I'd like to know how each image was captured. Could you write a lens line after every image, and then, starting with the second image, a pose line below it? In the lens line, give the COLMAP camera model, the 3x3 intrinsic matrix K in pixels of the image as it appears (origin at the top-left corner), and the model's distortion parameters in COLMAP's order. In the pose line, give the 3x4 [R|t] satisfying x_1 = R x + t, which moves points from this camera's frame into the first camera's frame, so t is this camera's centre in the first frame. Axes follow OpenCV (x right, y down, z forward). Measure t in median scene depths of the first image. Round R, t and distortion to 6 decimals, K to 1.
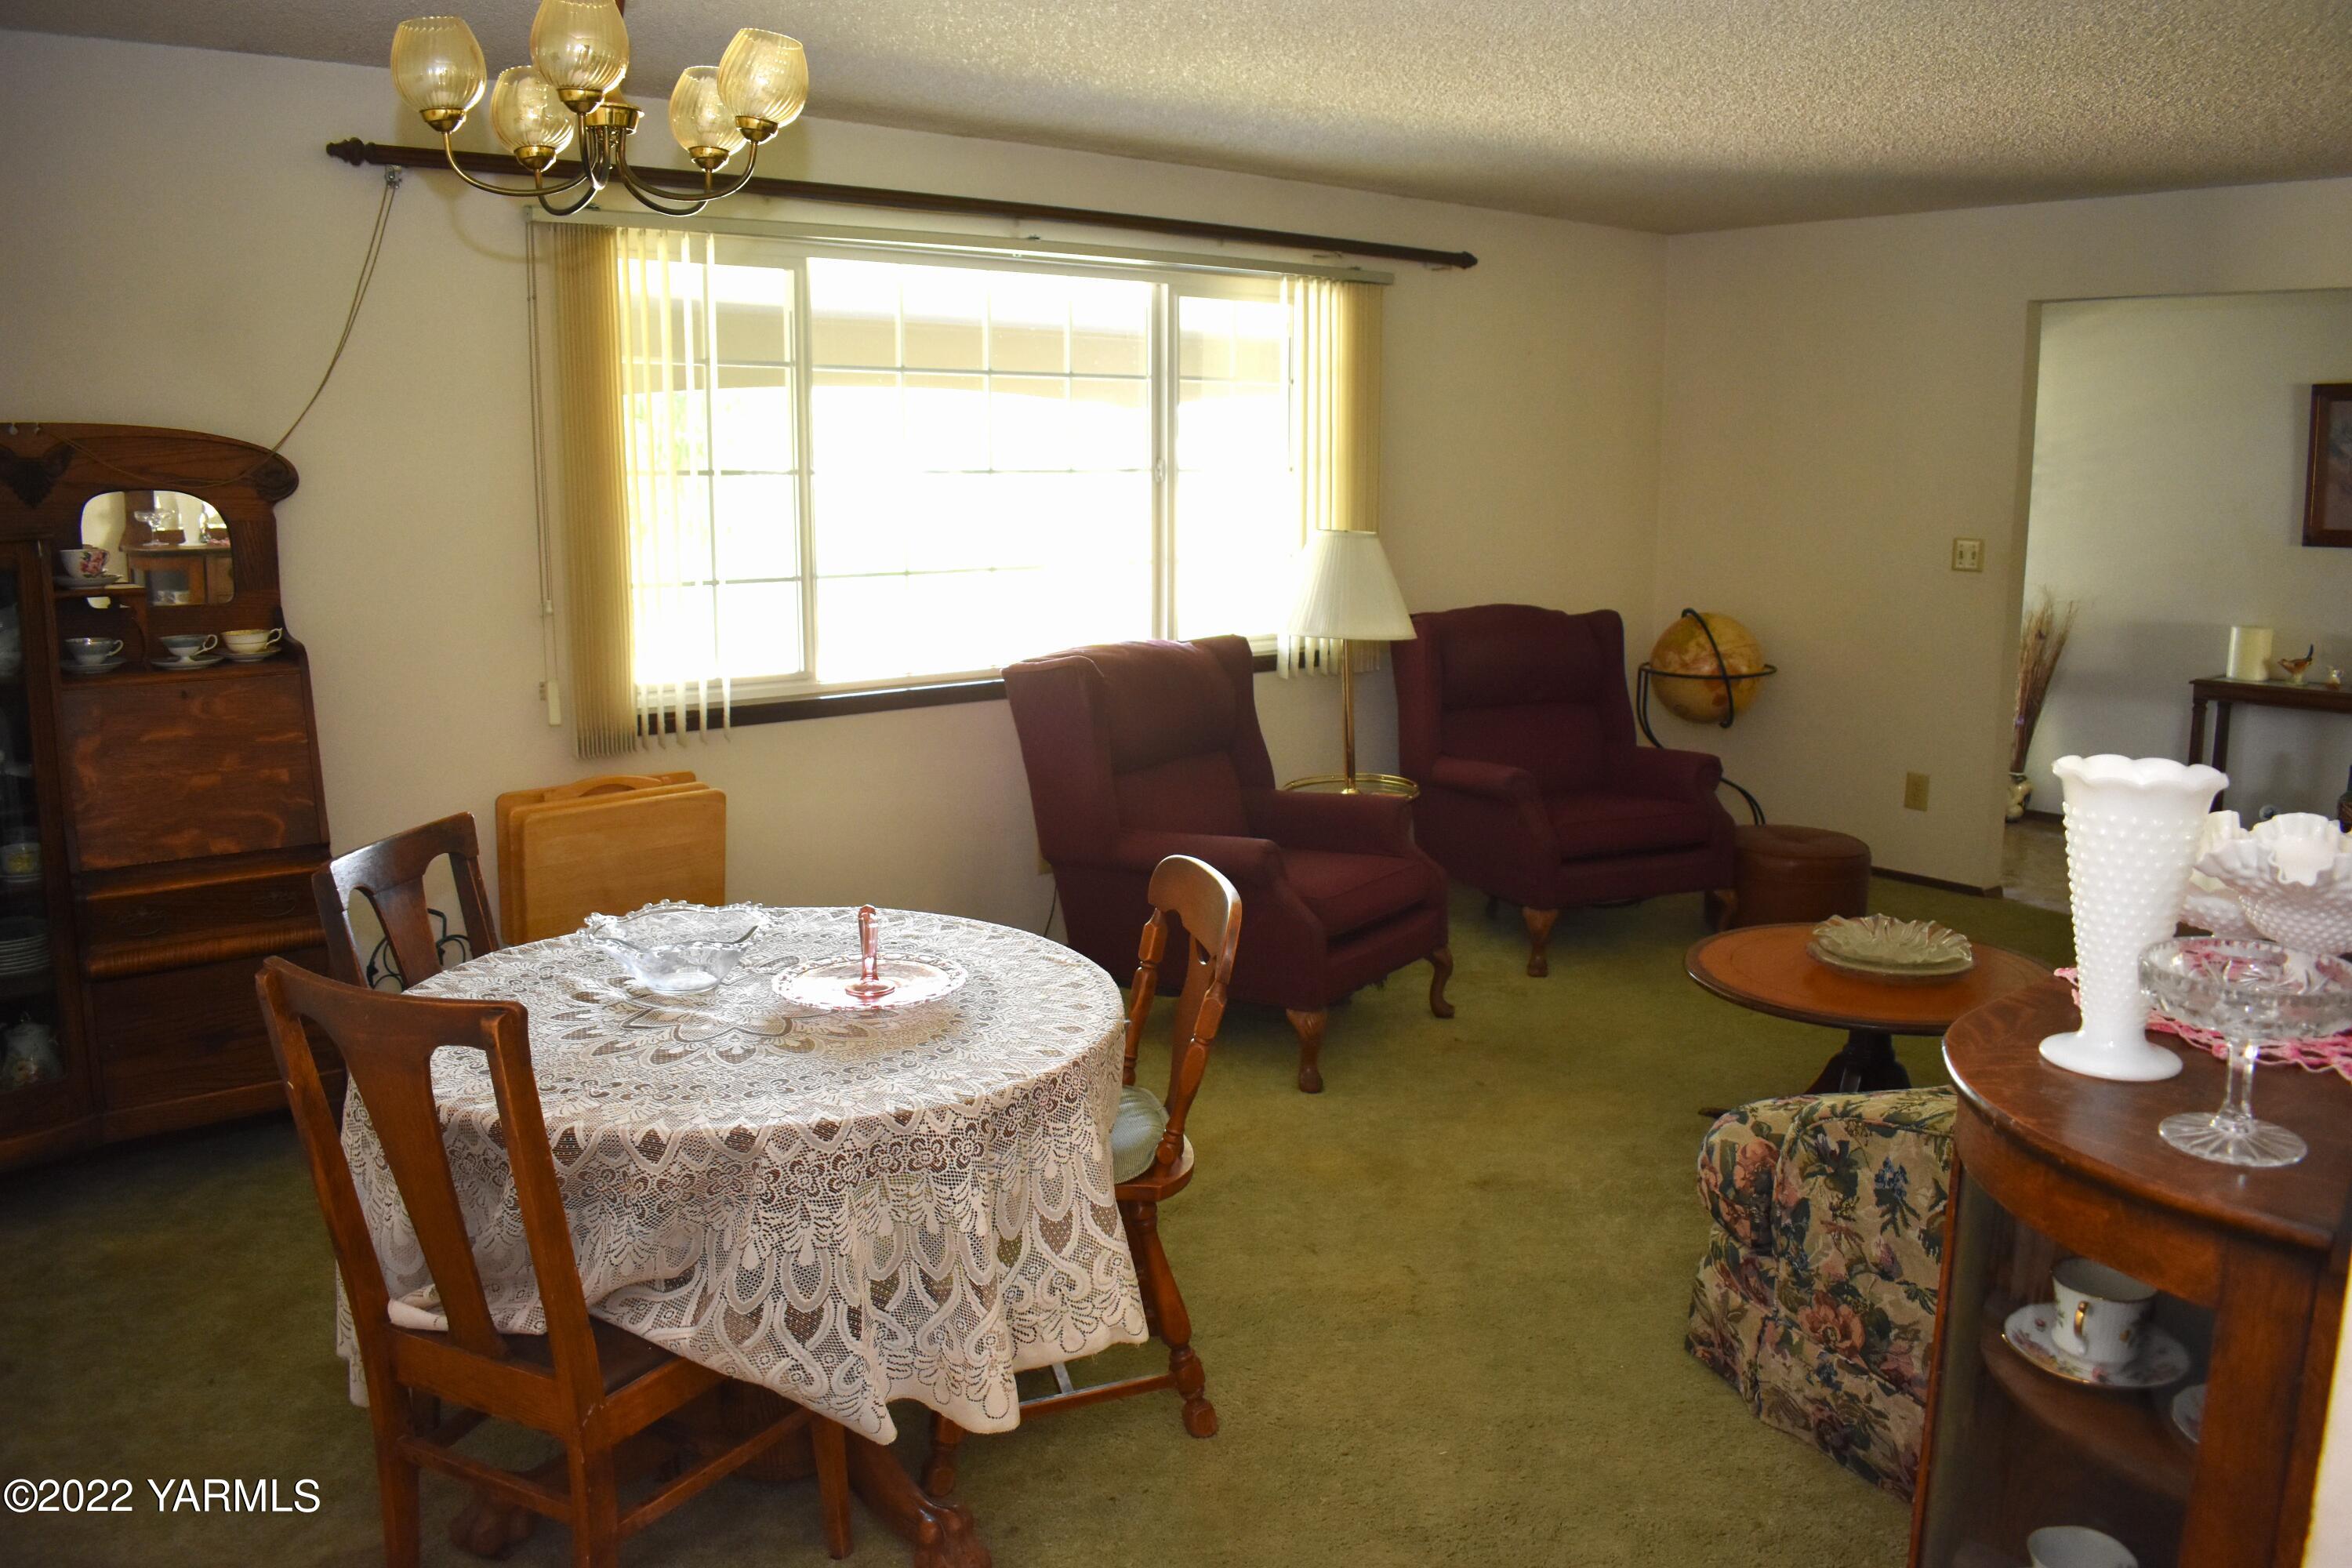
lens RADIAL K [[1829.0, 0, 1176.0], [0, 1829.0, 784.0], [0, 0, 1]] dist [-0.084304, 0.002877]
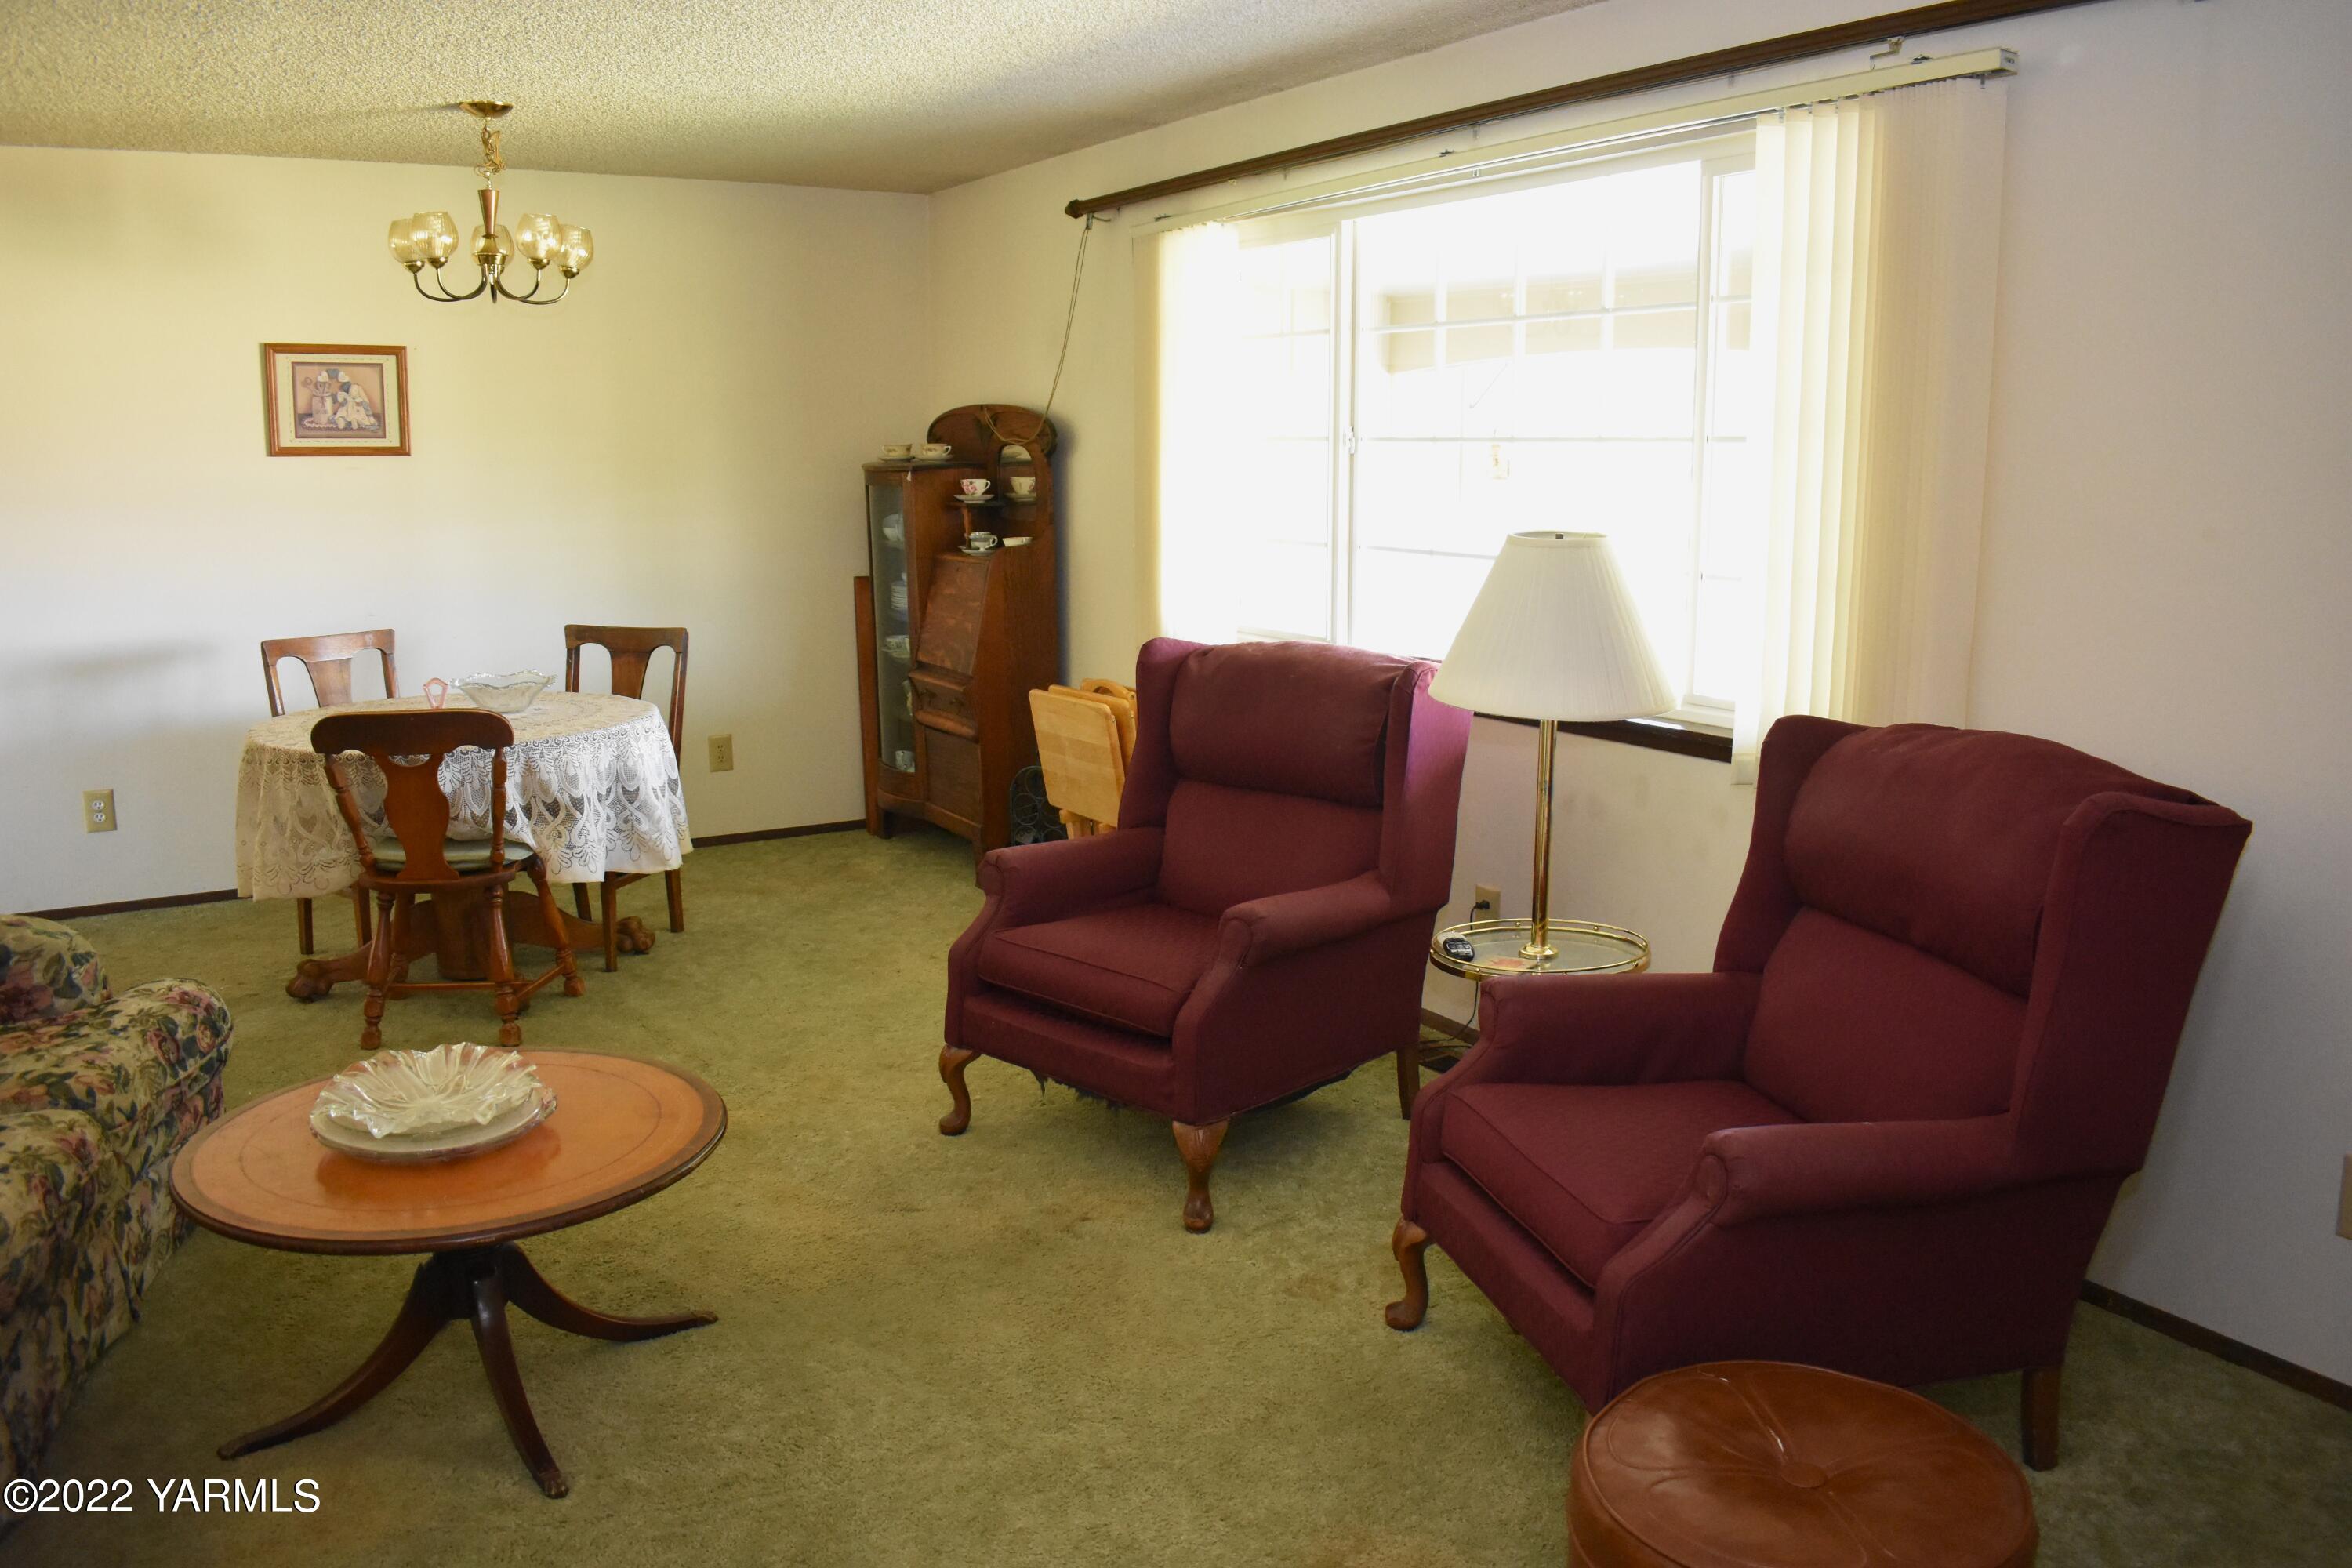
lens RADIAL K [[1829.0, 0, 1176.0], [0, 1829.0, 784.0], [0, 0, 1]] dist [-0.084304, 0.002877]
pose [[-0.151175, 0.180834, -0.971826, 0.798961], [-0.167312, 0.964259, 0.205453, -0.175483], [0.974245, 0.193657, -0.115516, 1.047170]]
